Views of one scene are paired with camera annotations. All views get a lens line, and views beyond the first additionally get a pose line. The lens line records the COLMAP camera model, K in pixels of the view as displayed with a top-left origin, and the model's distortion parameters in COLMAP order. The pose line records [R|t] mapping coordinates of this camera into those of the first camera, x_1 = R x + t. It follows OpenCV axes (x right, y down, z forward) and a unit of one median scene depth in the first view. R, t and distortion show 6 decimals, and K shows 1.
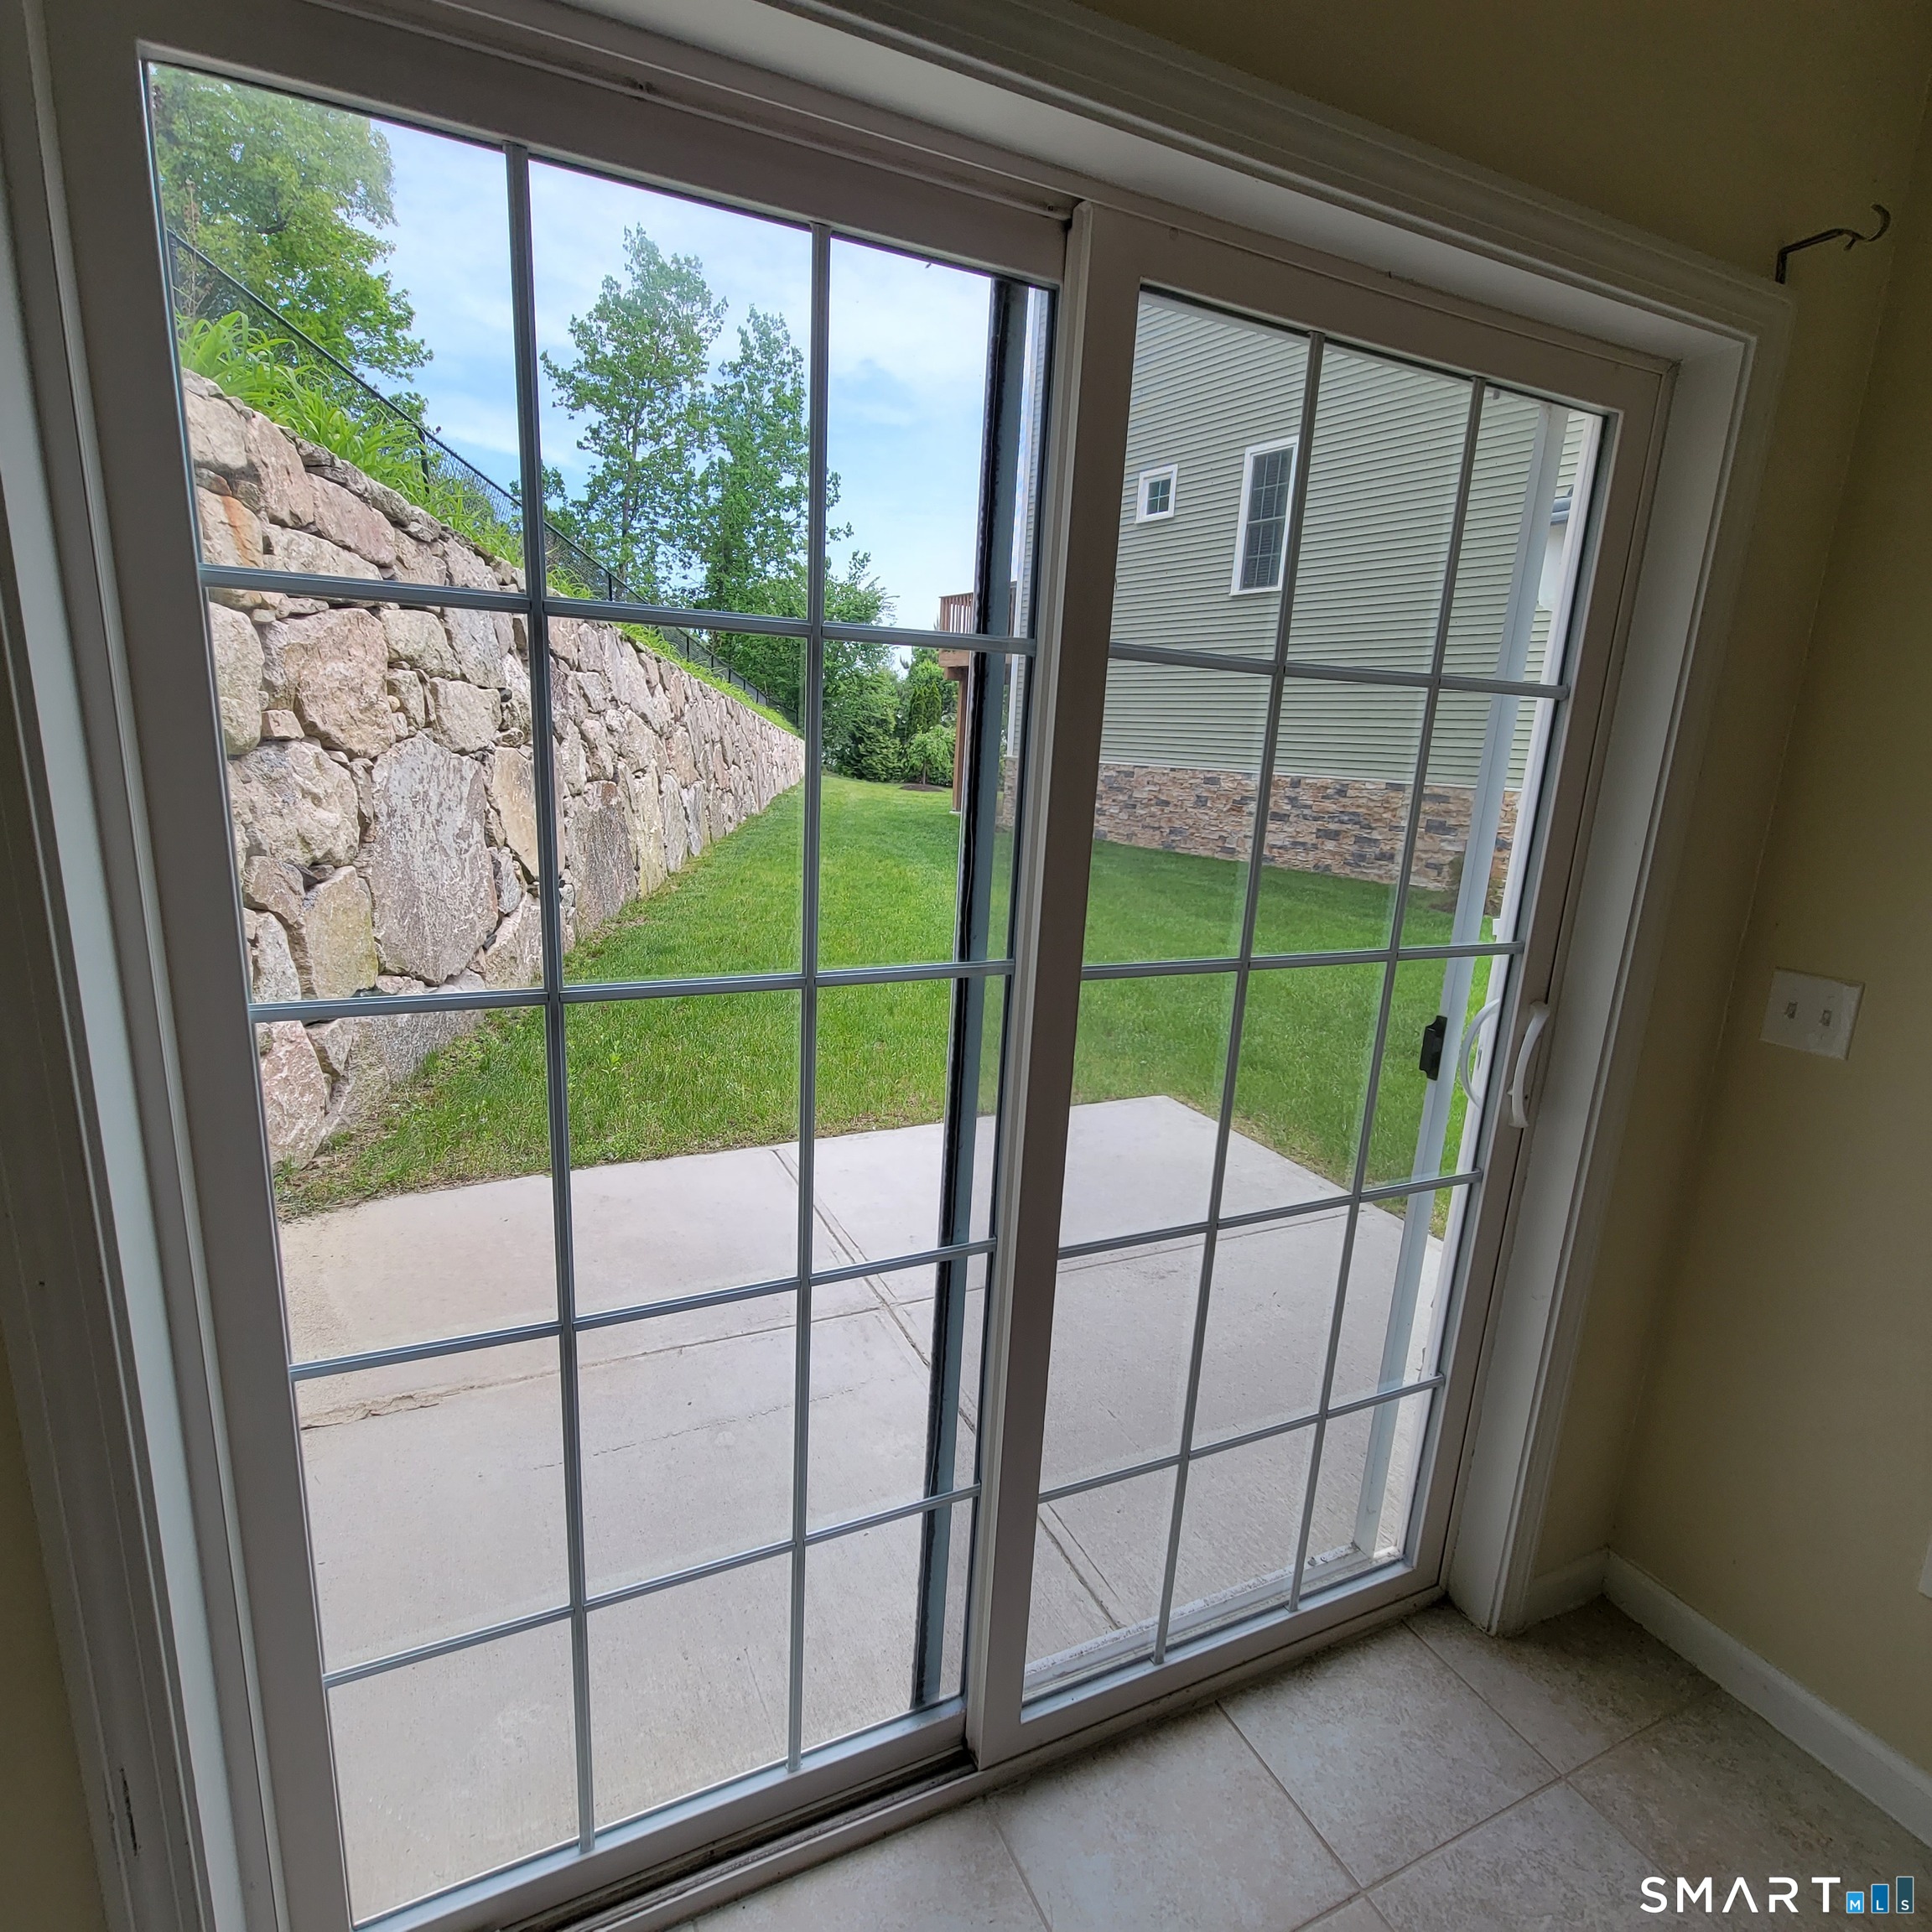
lens RADIAL K [[1040.4, 0, 976.5], [0, 1040.4, 1014.1], [0, 0, 1]] dist [0.004152, -0.005283]
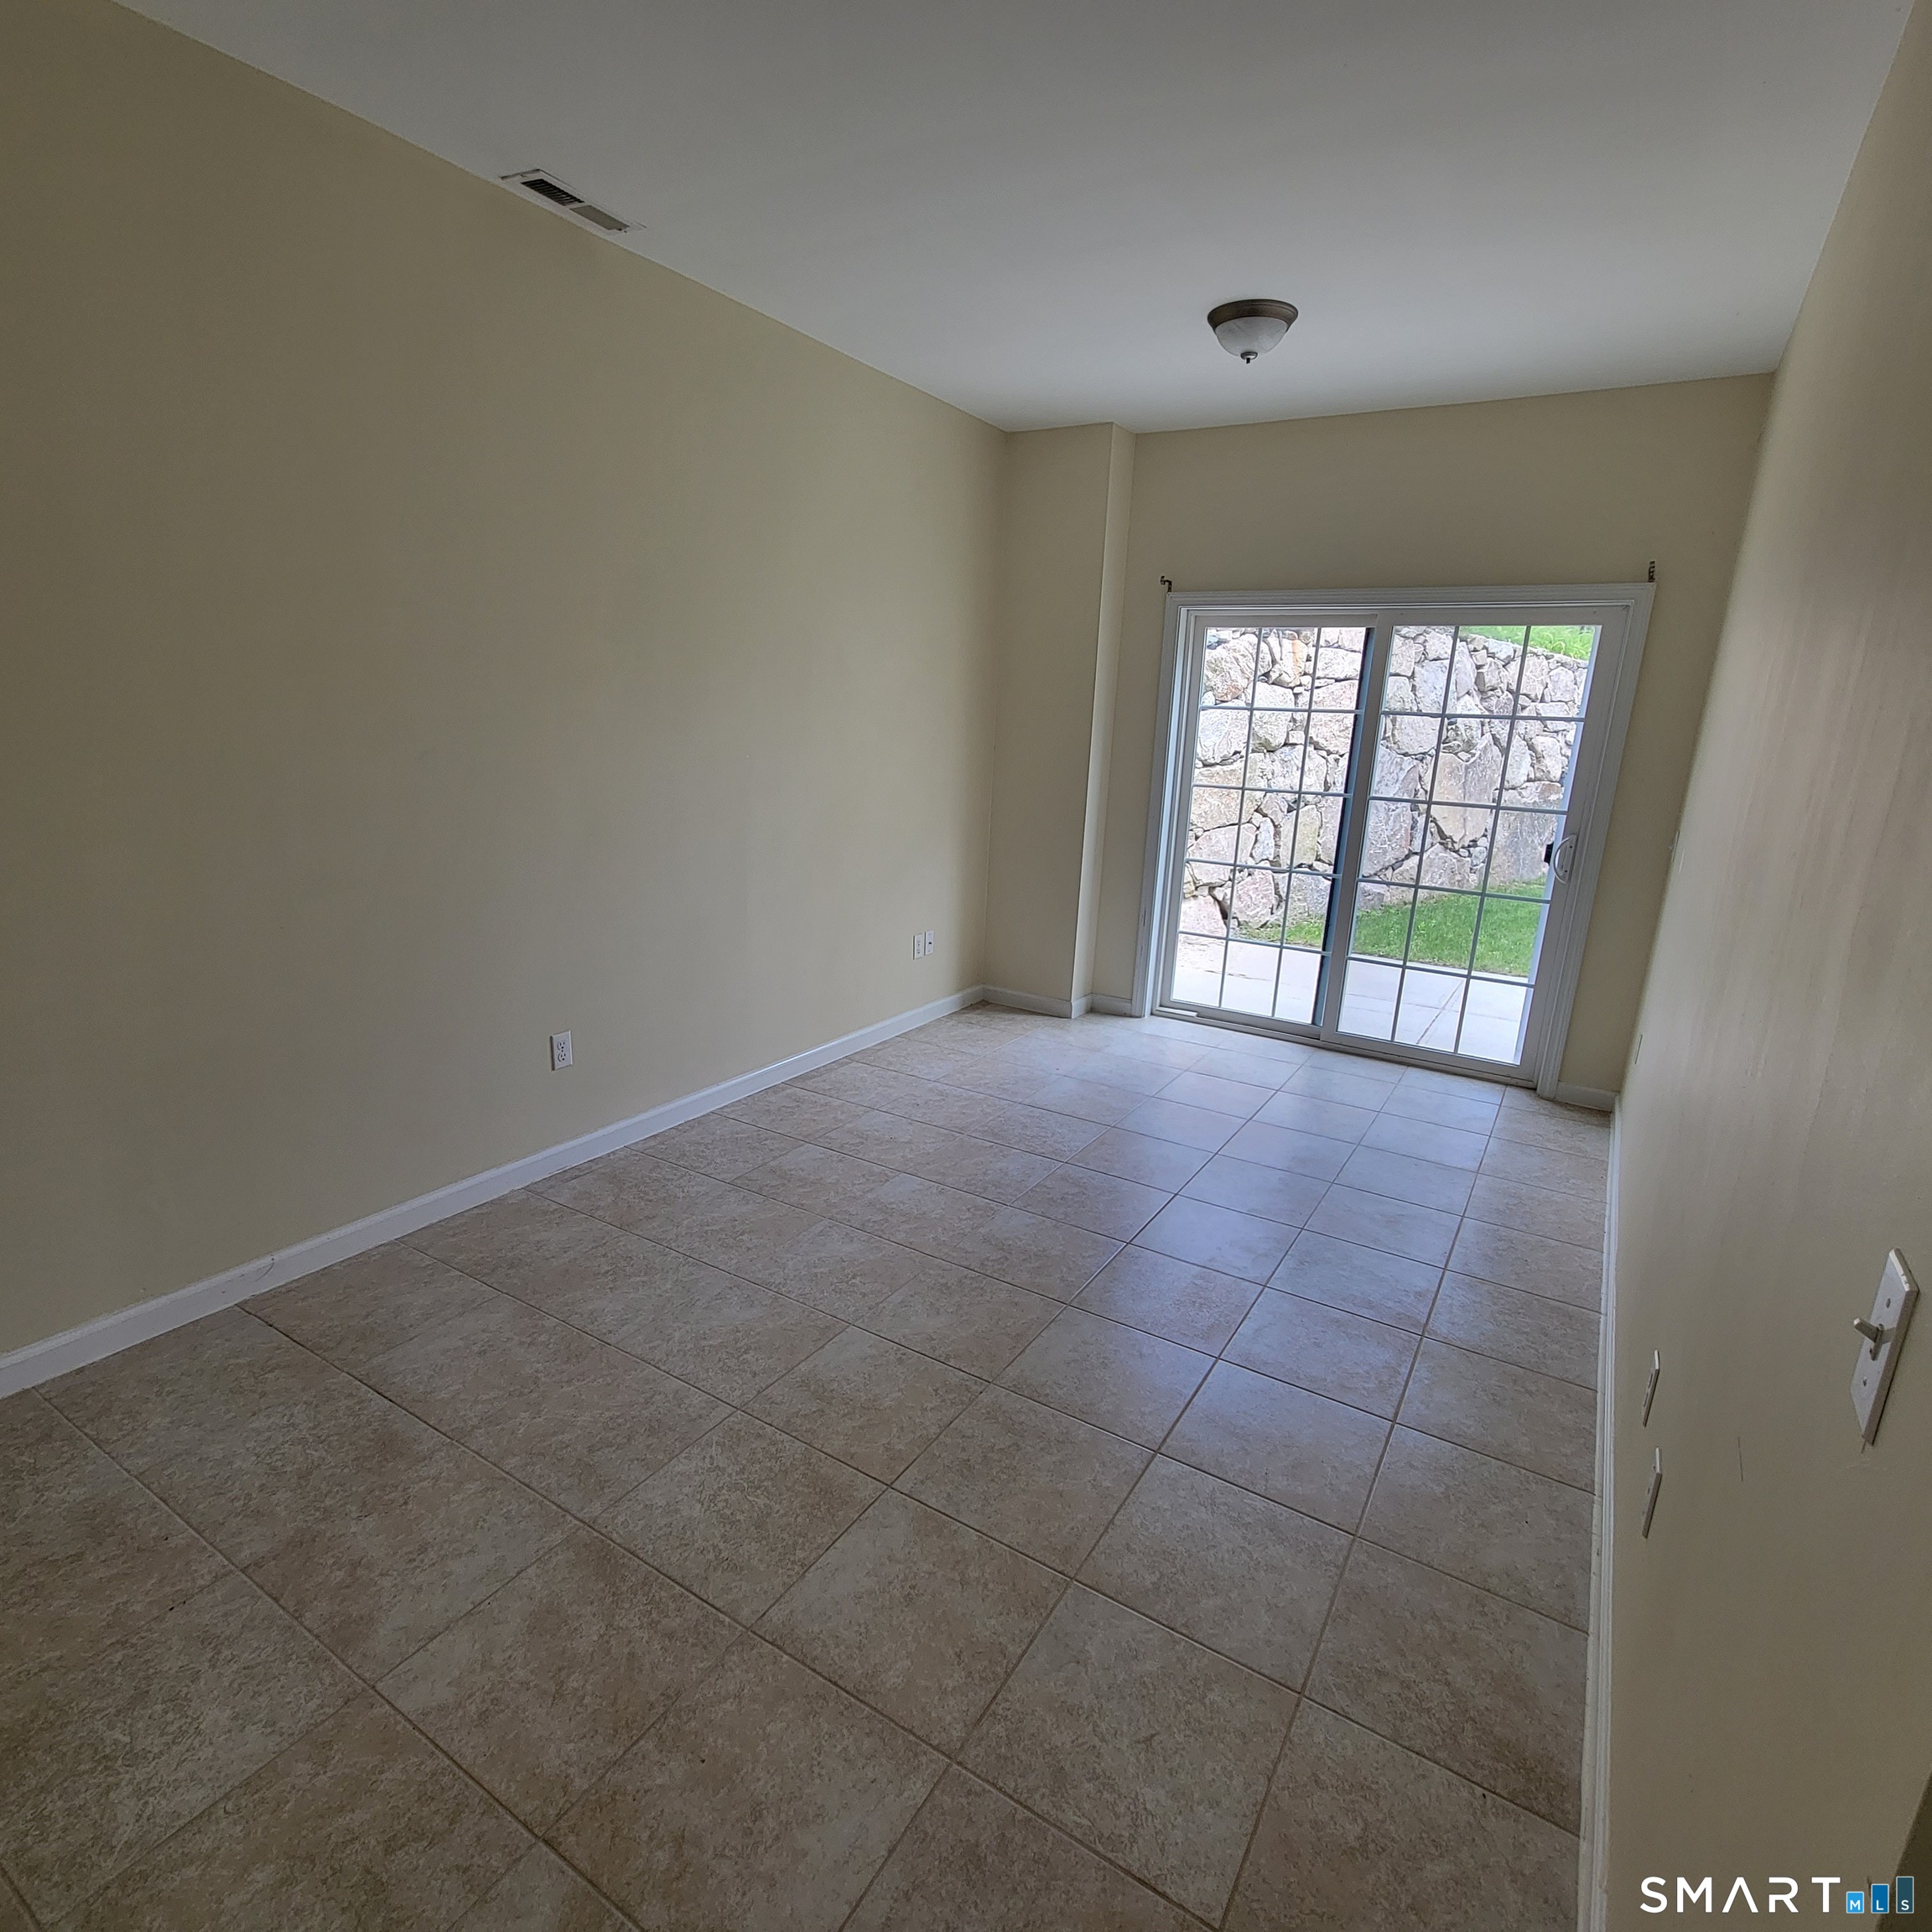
lens RADIAL K [[1040.4, 0, 963.4], [0, 1040.4, 970.2], [0, 0, 1]] dist [0.004152, -0.005283]
pose [[0.547067, 0.172565, -0.819109, 0.765831], [-0.222689, 0.973262, 0.056311, 0.214651], [0.806924, 0.151600, 0.570868, -0.690601]]
